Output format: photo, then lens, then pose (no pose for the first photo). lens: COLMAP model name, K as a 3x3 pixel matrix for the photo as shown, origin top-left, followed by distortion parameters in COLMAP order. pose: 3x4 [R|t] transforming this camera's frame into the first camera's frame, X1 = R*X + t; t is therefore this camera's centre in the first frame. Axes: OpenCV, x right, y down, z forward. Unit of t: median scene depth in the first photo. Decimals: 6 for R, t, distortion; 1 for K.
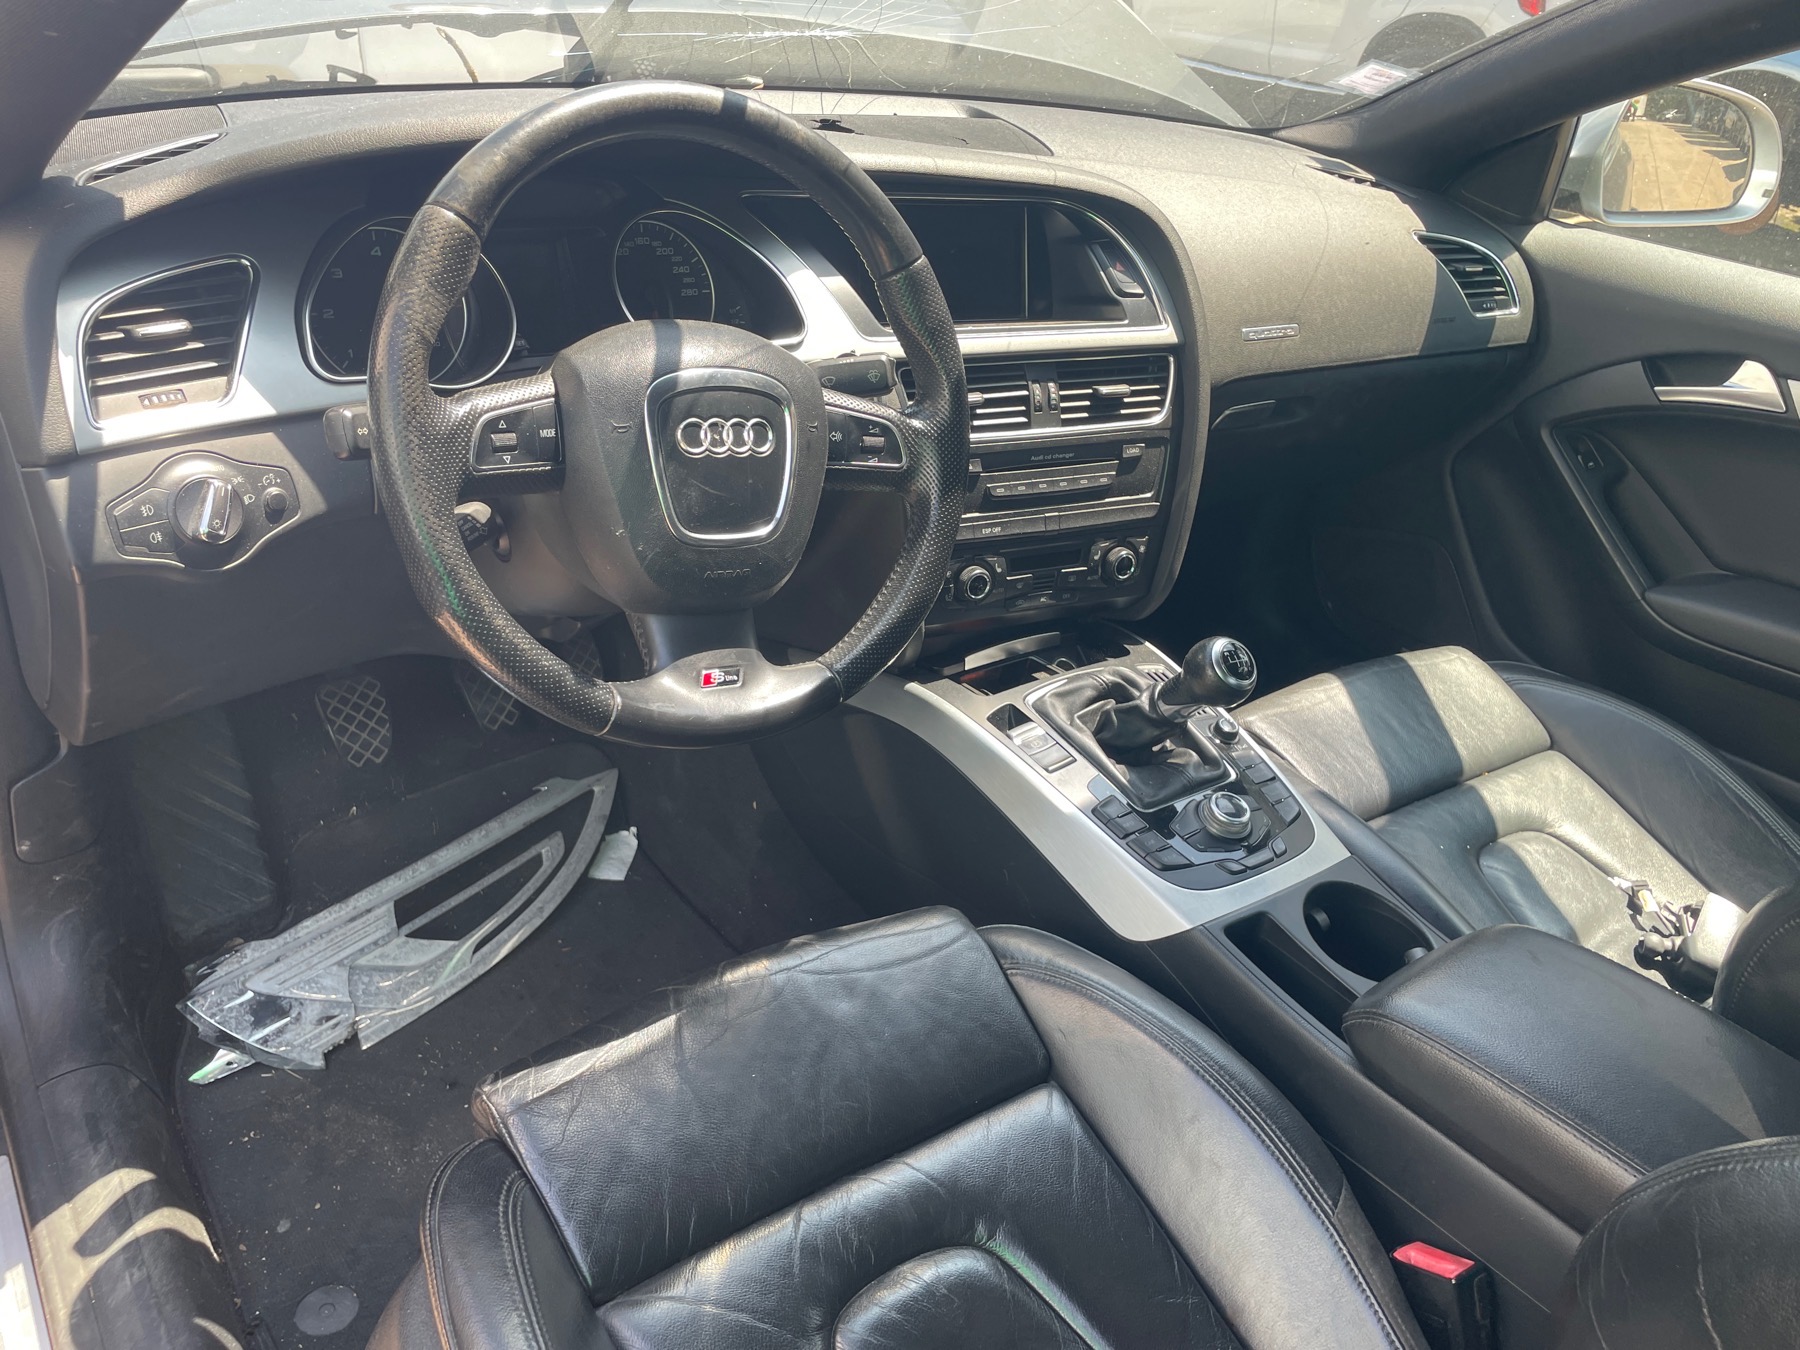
lens RADIAL K [[1372.2, 0, 879.2], [0, 1372.2, 669.3], [0, 0, 1]] dist [0.080213, -0.114890]
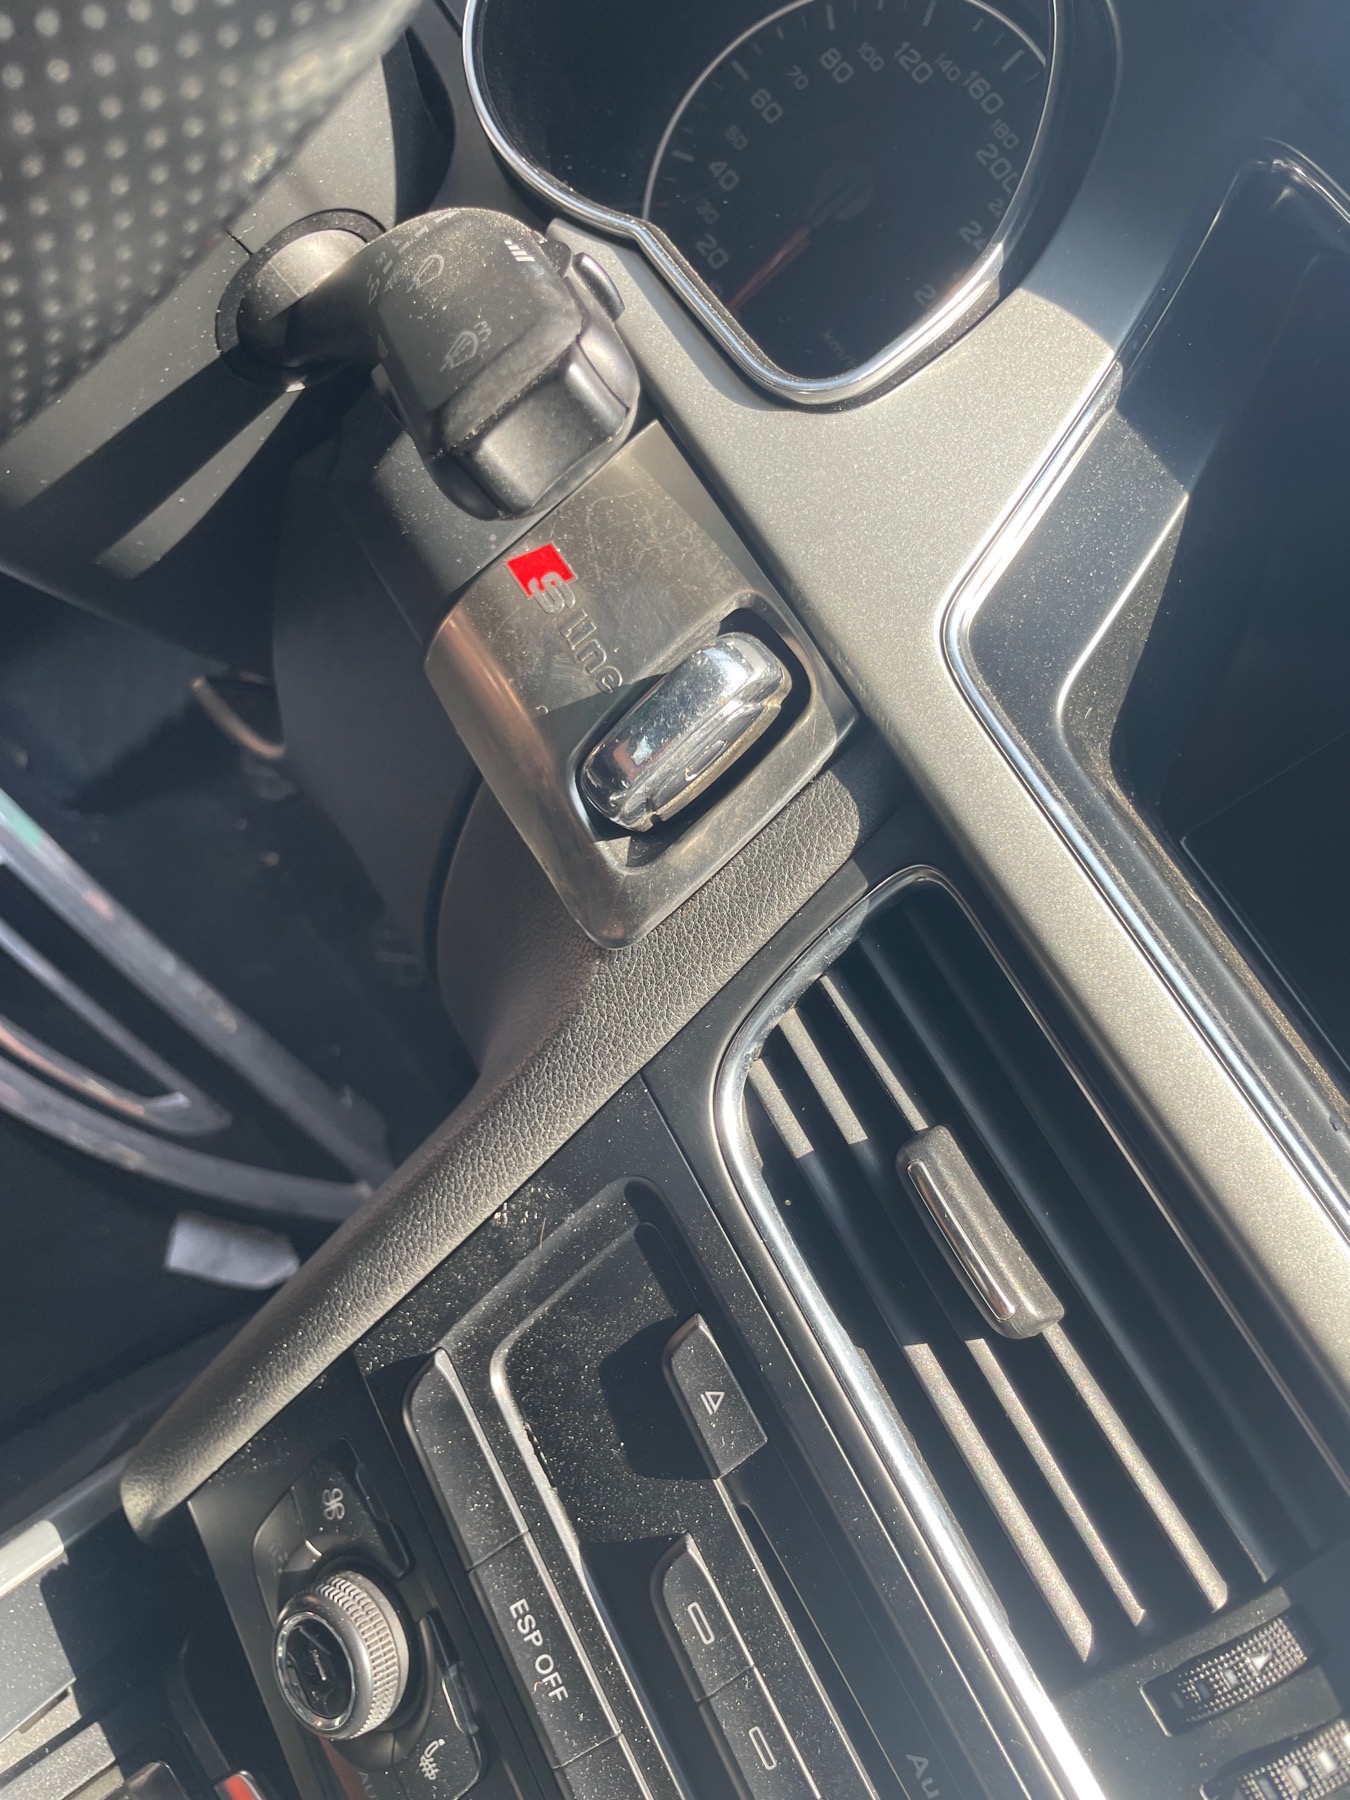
lens RADIAL K [[1372.2, 0, 674.2], [0, 1372.2, 933.1], [0, 0, 1]] dist [0.080213, -0.114890]
pose [[0.192383, 0.700081, -0.687660, 0.159922], [-0.895072, 0.412454, 0.169494, -0.207403], [0.402288, 0.582897, 0.705972, 0.807464]]
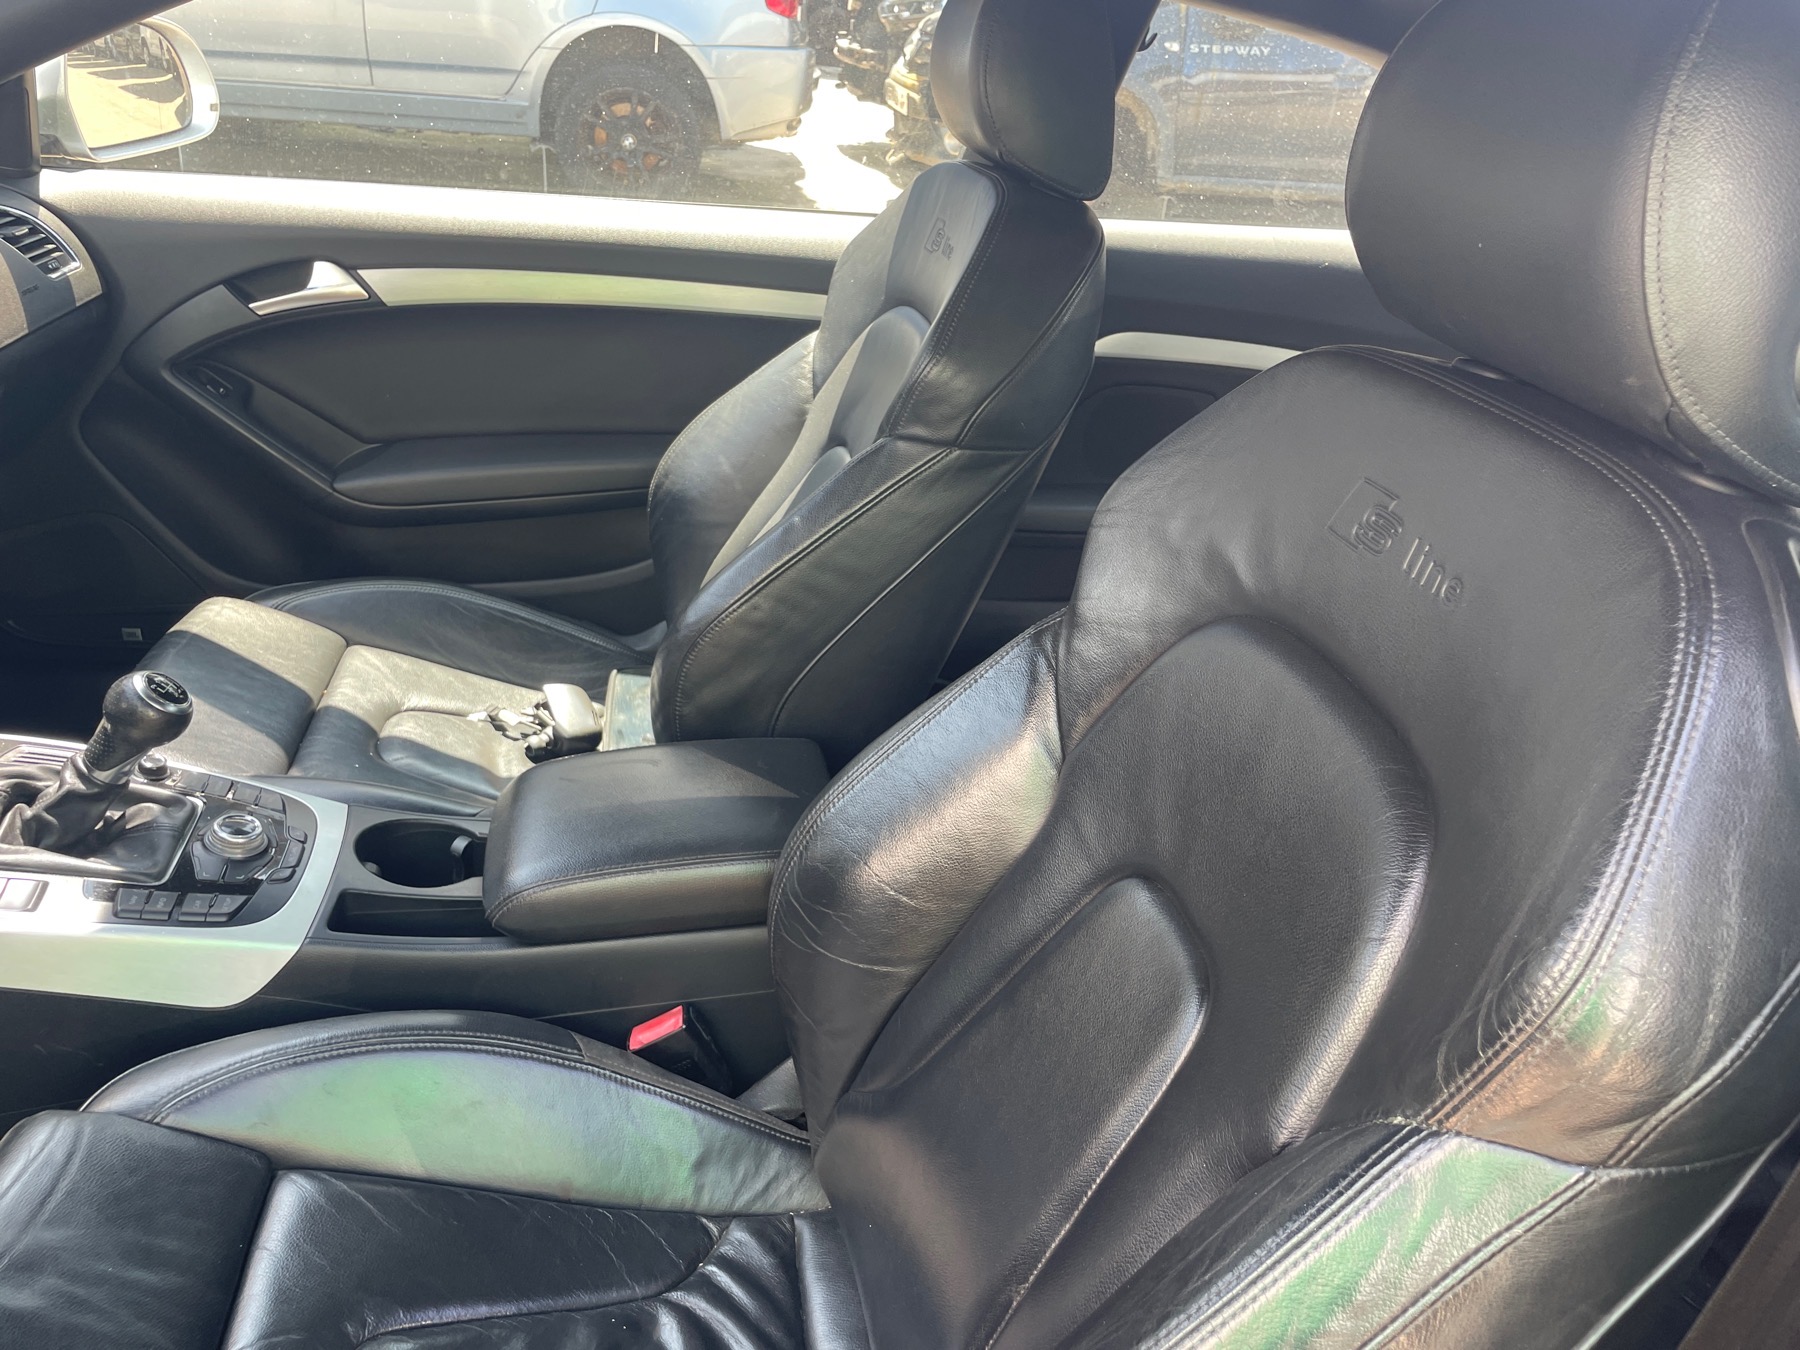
lens RADIAL K [[1372.2, 0, 922.3], [0, 1372.2, 652.7], [0, 0, 1]] dist [0.080213, -0.114890]
pose [[0.417469, -0.439844, 0.795146, -0.242639], [0.390722, 0.876911, 0.279935, -0.083960], [-0.820400, 0.193817, 0.537940, 0.072051]]
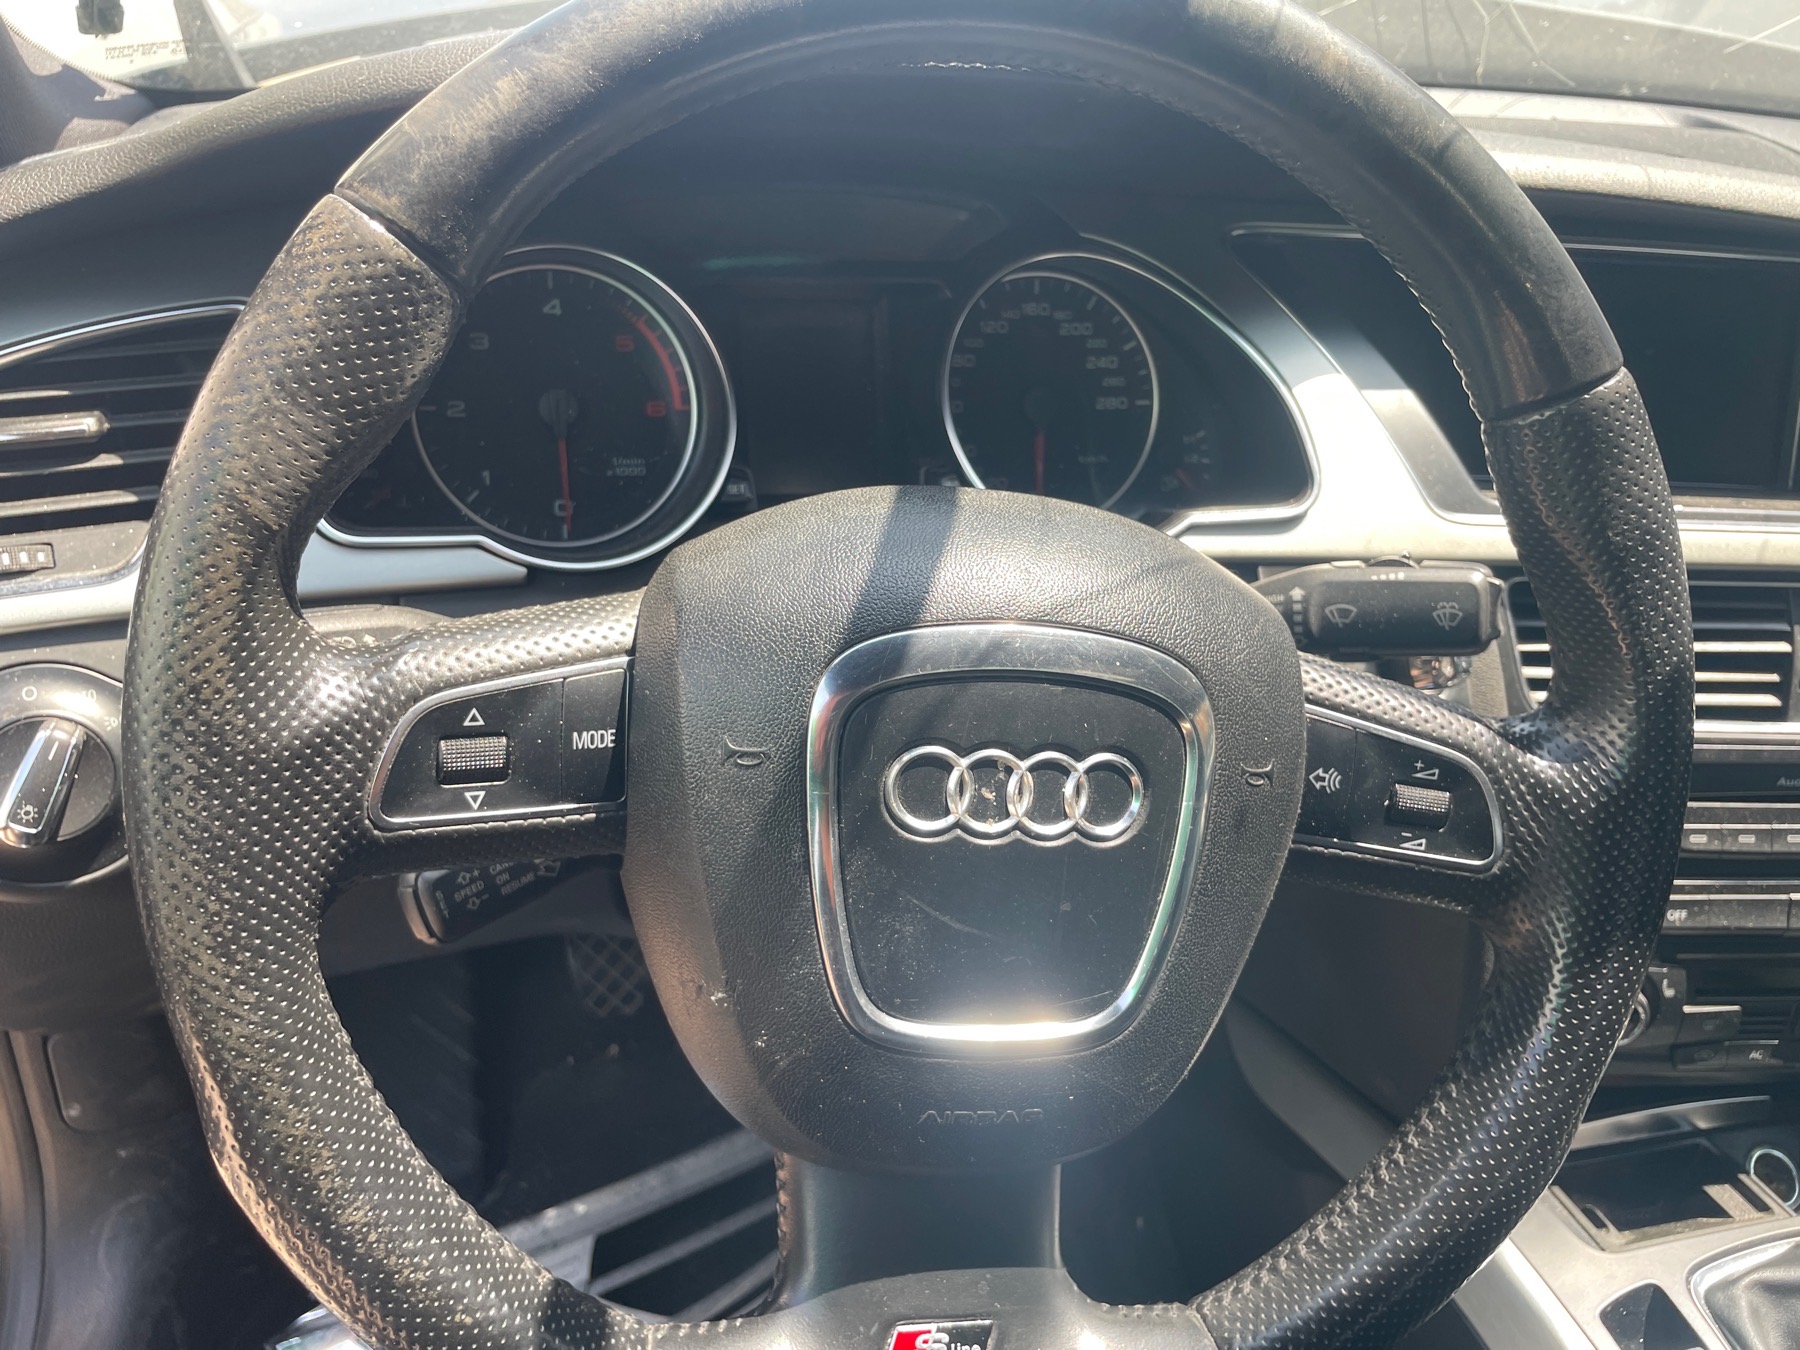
lens RADIAL K [[1372.2, 0, 879.5], [0, 1372.2, 660.1], [0, 0, 1]] dist [0.080213, -0.114890]
pose [[0.919847, 0.135001, -0.368314, -0.004997], [-0.154847, 0.987629, -0.024719, -0.138124], [0.360421, 0.079770, 0.929373, 0.444366]]
